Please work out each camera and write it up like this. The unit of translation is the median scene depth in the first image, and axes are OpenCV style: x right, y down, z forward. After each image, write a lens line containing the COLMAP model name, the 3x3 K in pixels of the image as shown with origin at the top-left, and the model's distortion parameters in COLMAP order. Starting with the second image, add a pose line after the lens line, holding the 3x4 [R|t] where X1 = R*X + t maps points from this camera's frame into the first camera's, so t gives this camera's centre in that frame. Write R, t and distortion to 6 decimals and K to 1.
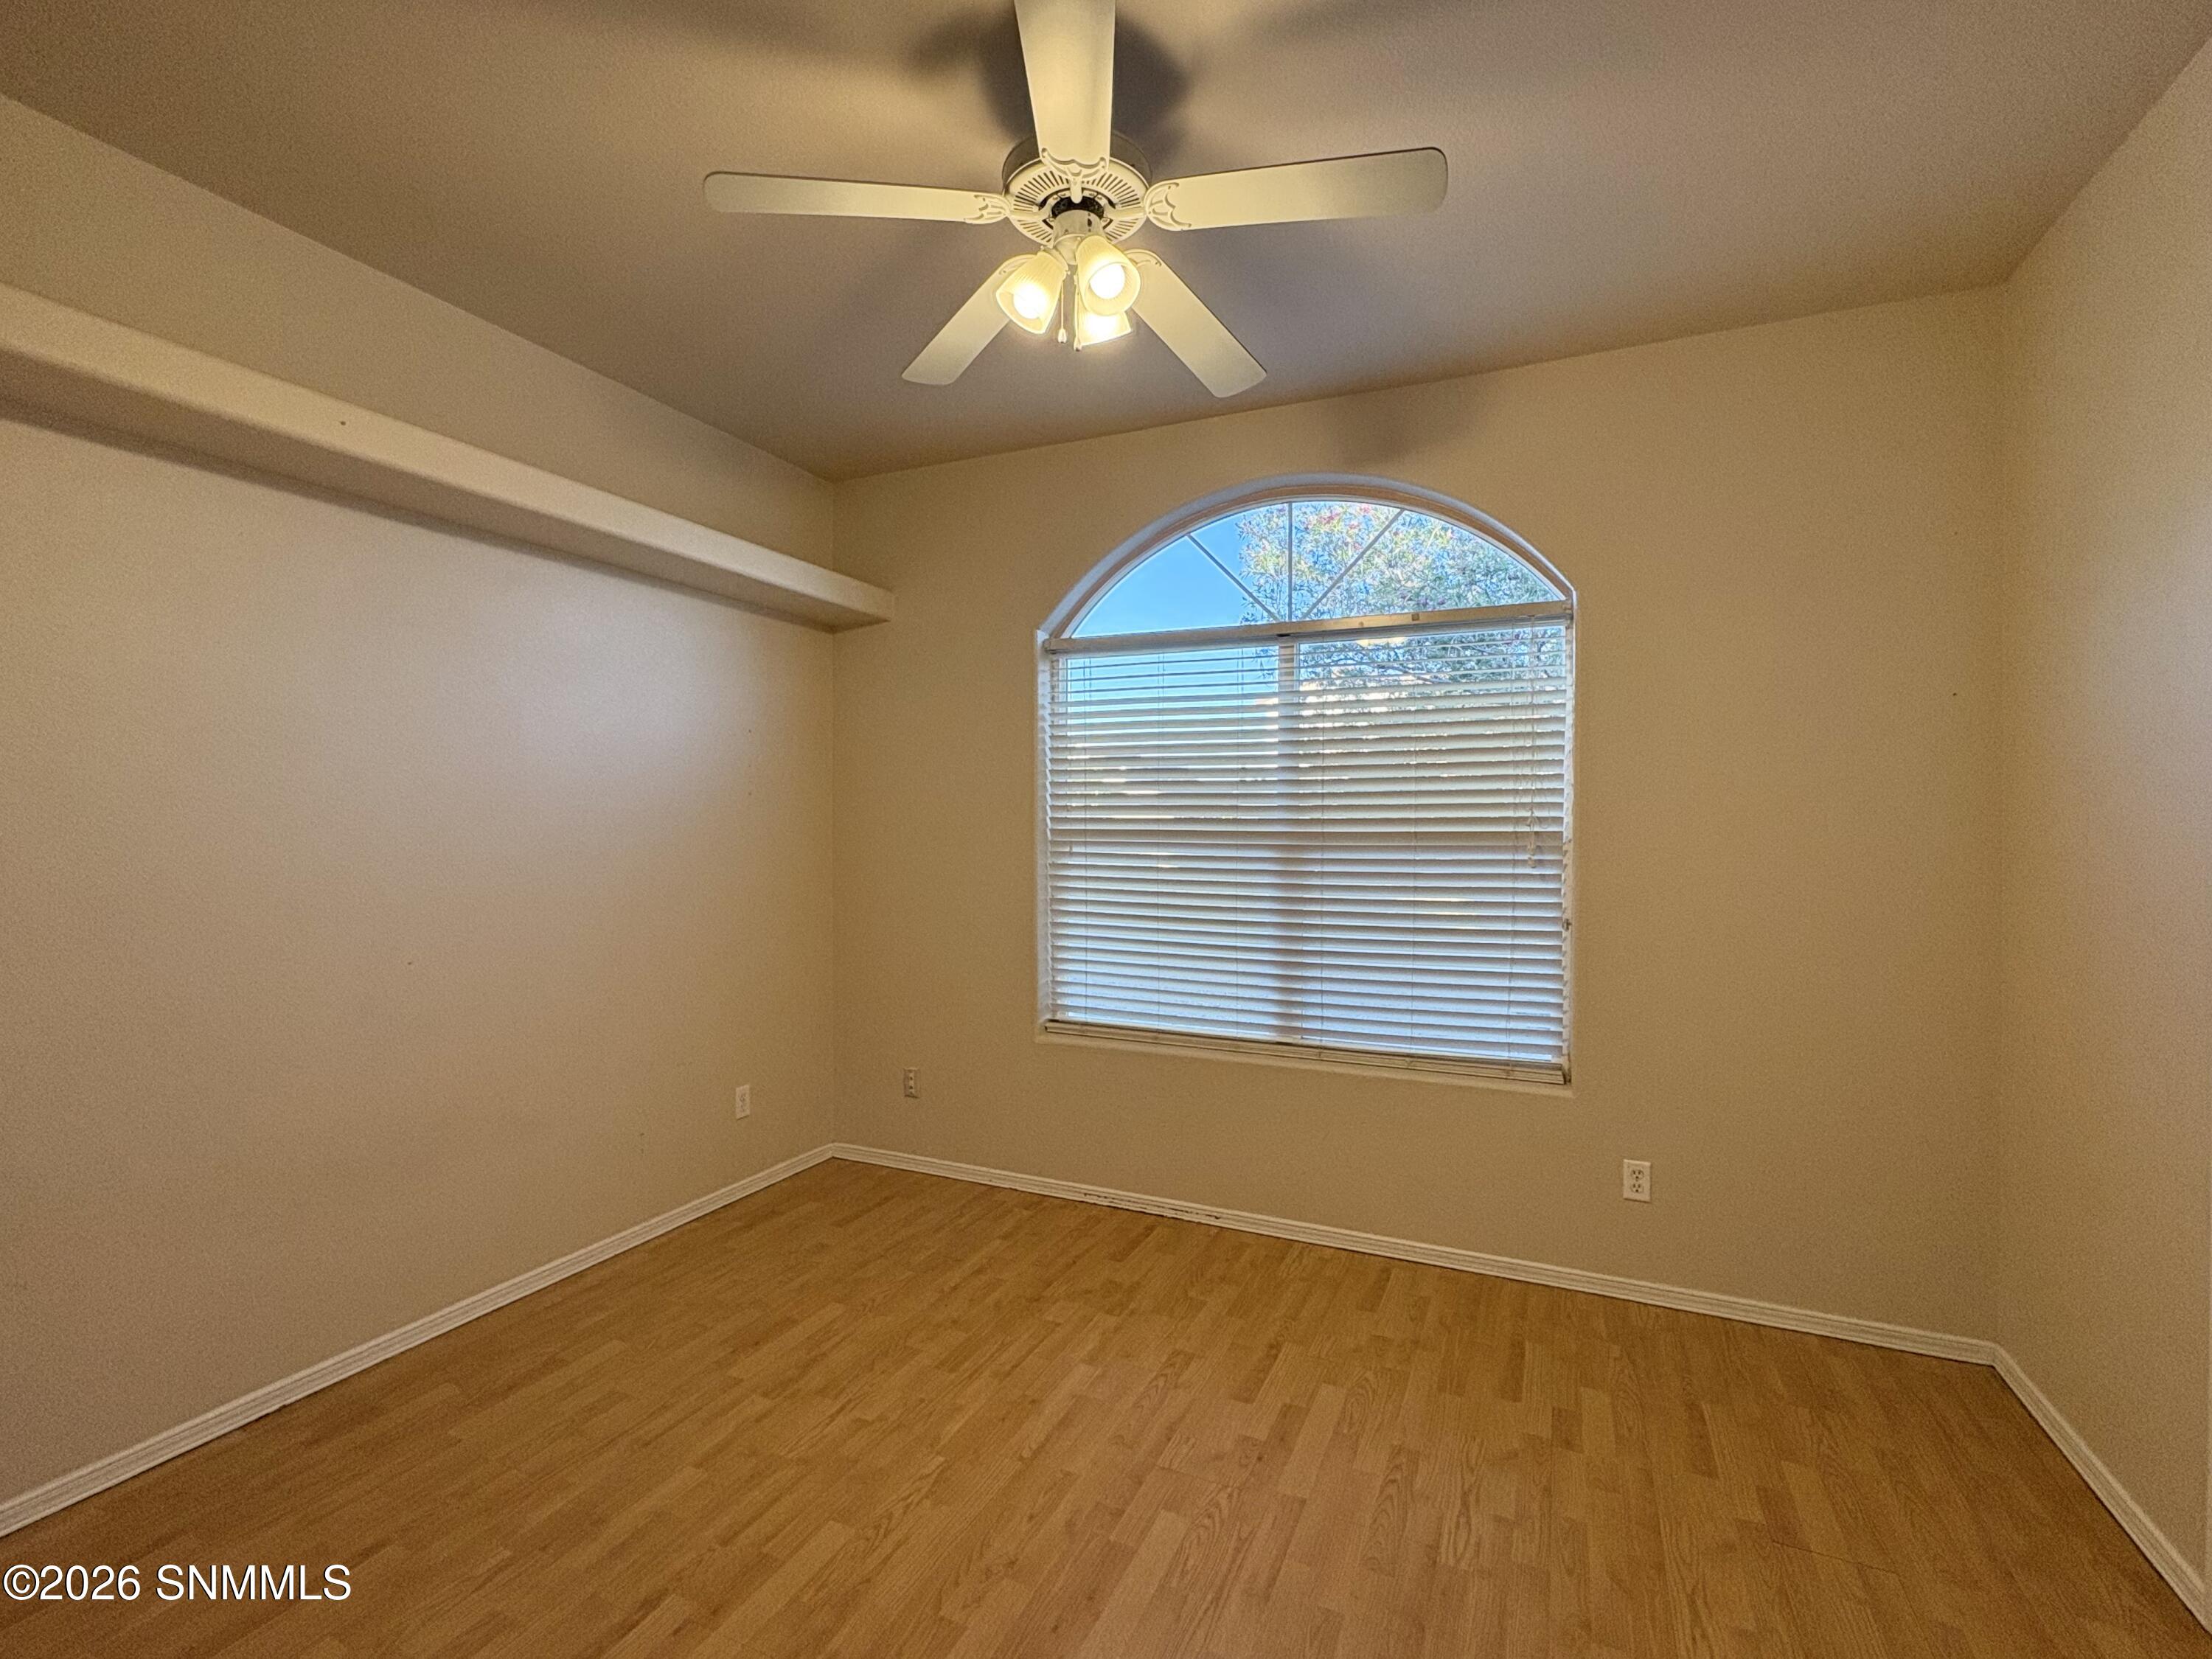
lens RADIAL K [[1013.8, 0, 1105.8], [0, 1013.8, 824.6], [0, 0, 1]] dist [0.001853, 0.000235]
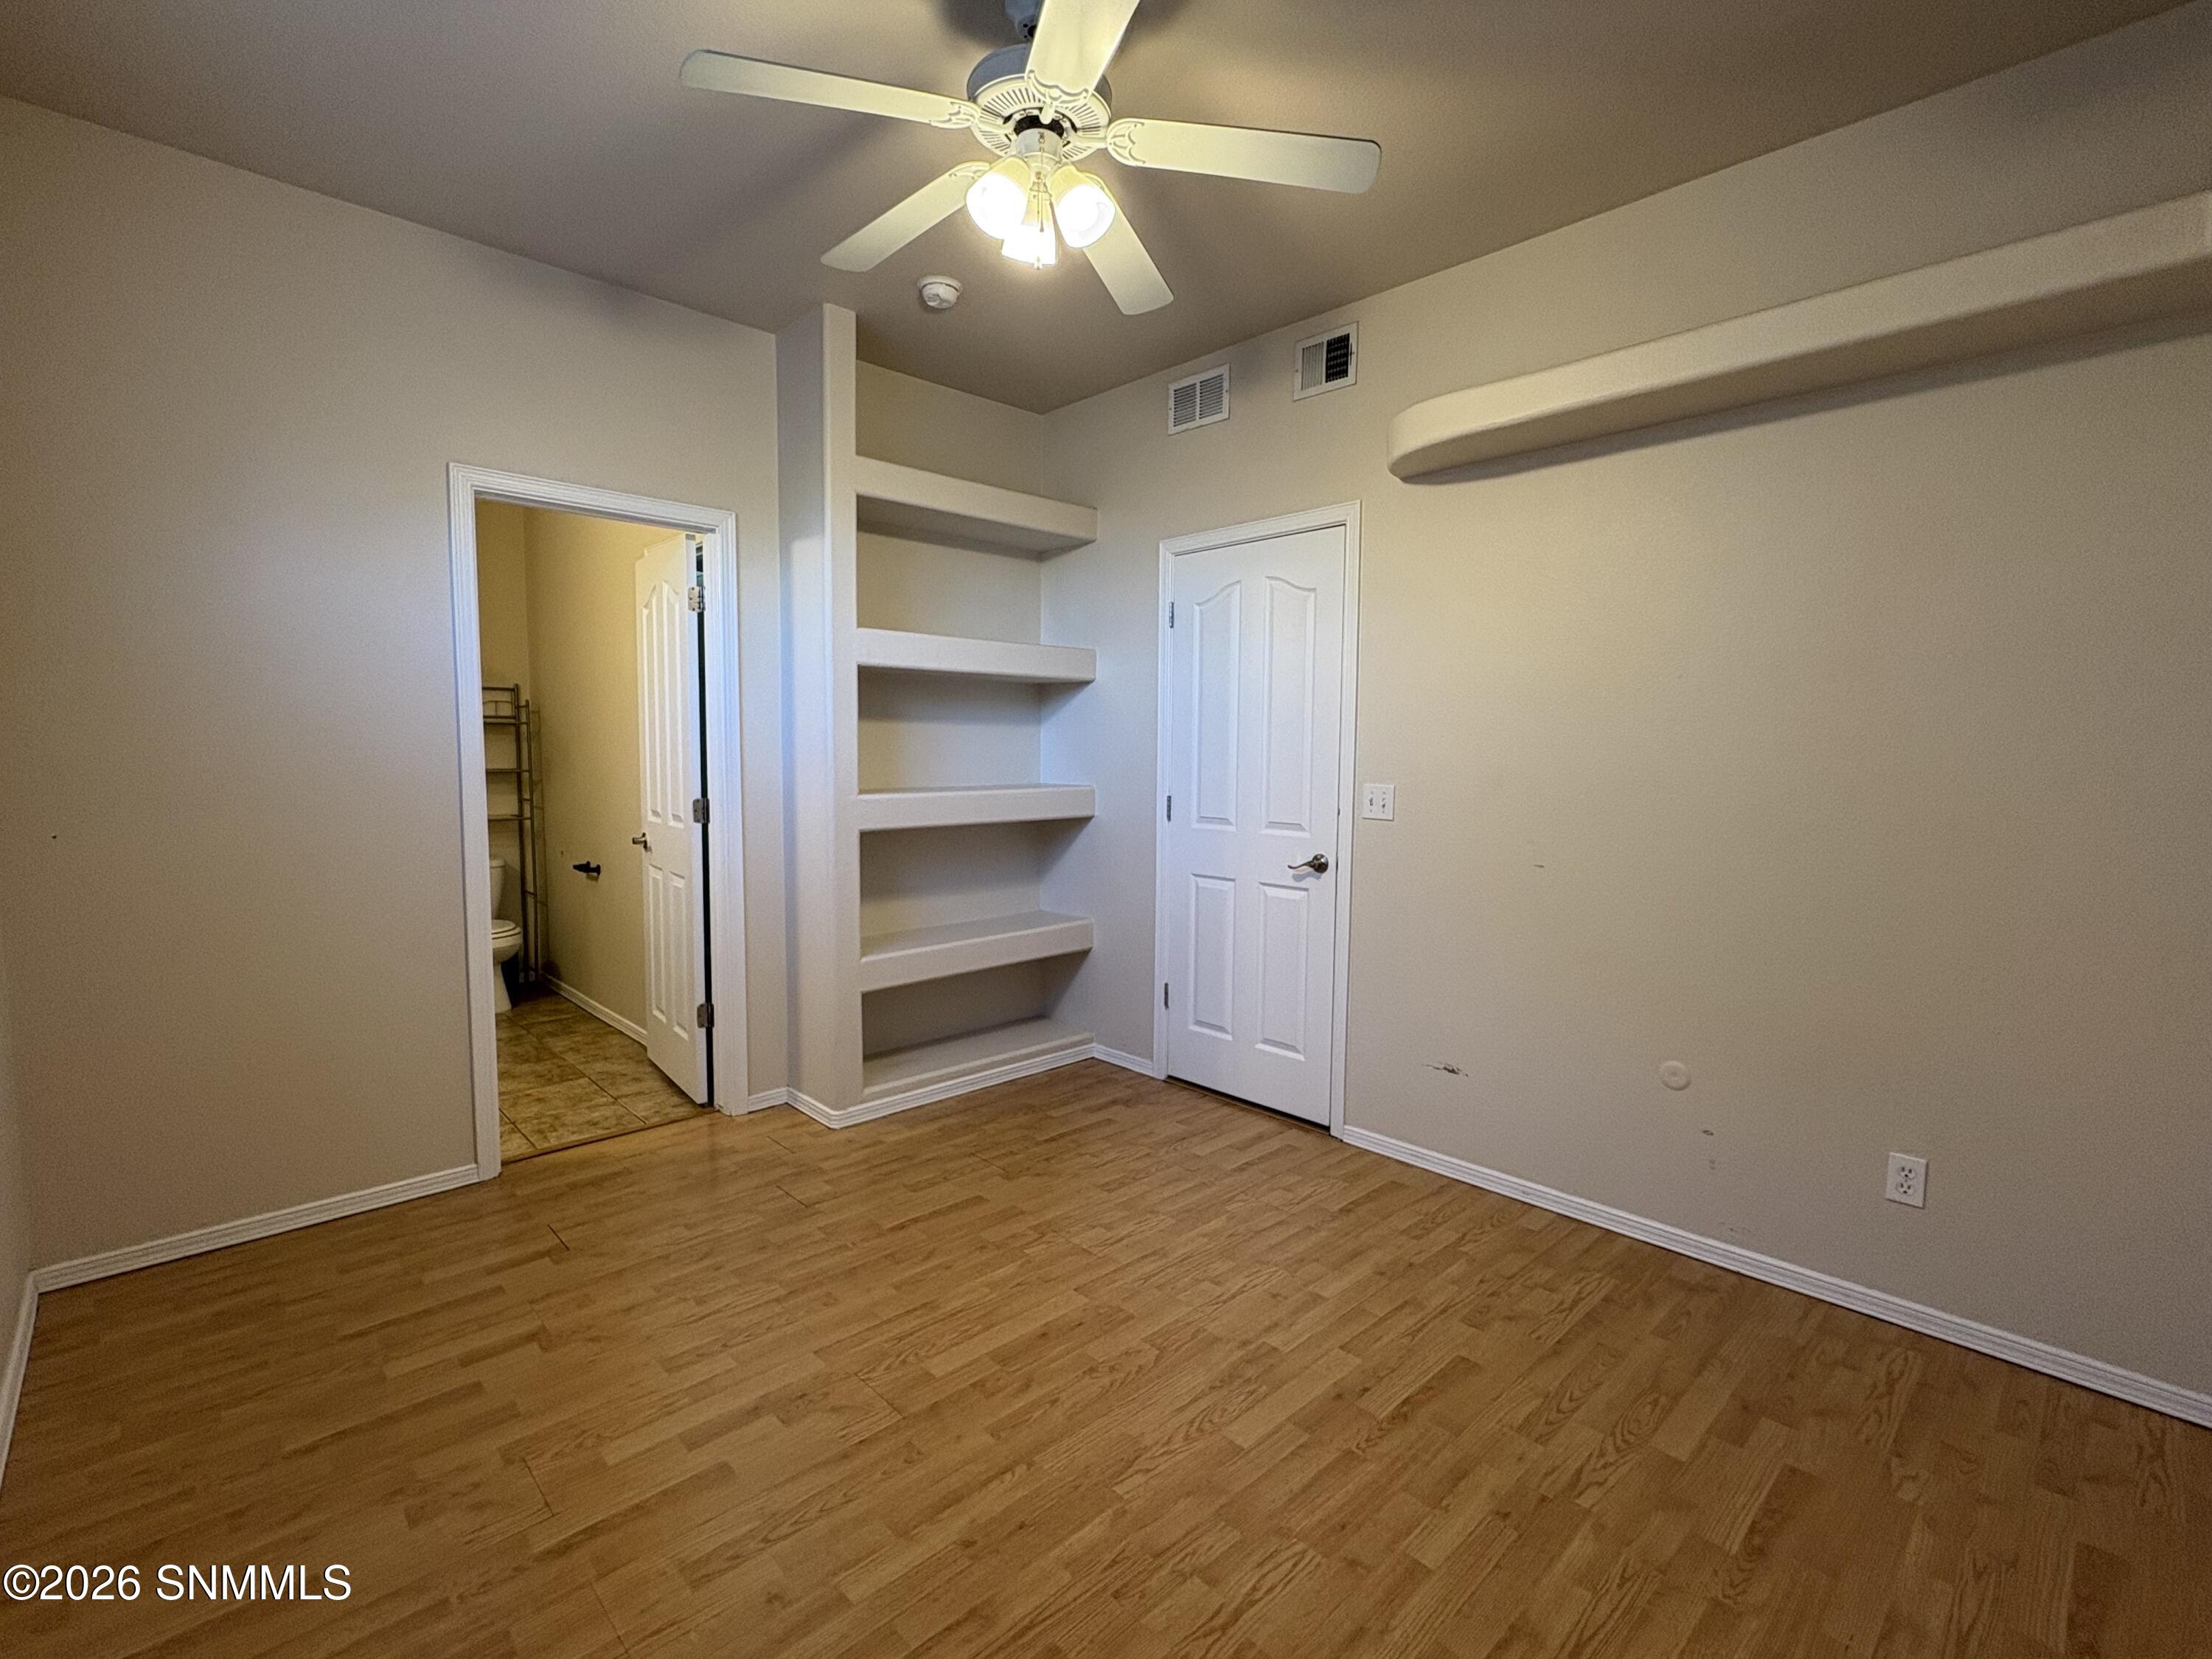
lens RADIAL K [[1013.8, 0, 1109.3], [0, 1013.8, 830.8], [0, 0, 1]] dist [0.001853, 0.000235]
pose [[-0.930867, -0.040636, 0.363091, -0.446853], [-0.010305, 0.996320, 0.085086, 0.019472], [-0.365213, 0.075462, -0.927861, 1.781290]]
